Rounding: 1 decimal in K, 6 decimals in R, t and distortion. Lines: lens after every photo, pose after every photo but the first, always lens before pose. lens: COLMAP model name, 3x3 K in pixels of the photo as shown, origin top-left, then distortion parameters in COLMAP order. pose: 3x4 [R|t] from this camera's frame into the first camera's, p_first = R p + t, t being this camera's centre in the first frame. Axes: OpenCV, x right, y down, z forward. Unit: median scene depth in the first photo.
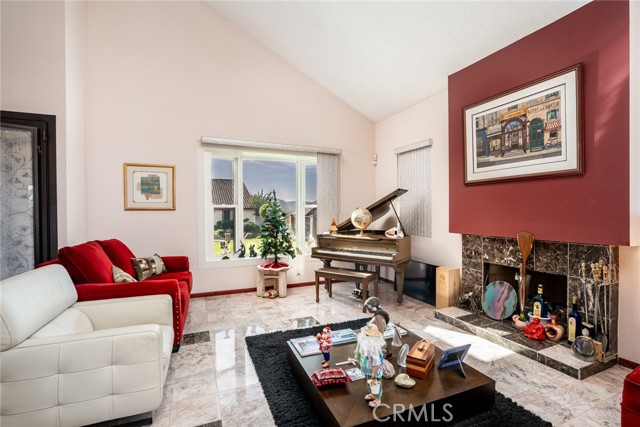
lens RADIAL K [[300.9, 0, 320.5], [0, 300.9, 213.0], [0, 0, 1]] dist [-0.033790, 0.002462]
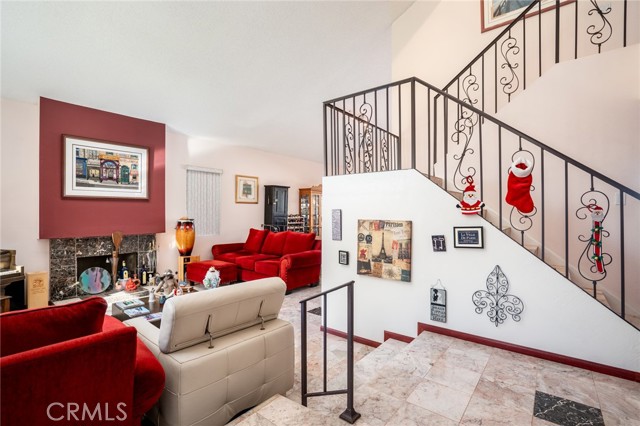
lens RADIAL K [[300.9, 0, 319.2], [0, 300.9, 212.4], [0, 0, 1]] dist [-0.033790, 0.002462]
pose [[-0.471306, 0.005763, 0.881951, -1.222118], [0.008146, 0.999964, -0.002182, -0.027448], [-0.881932, 0.006156, -0.471336, 0.733783]]
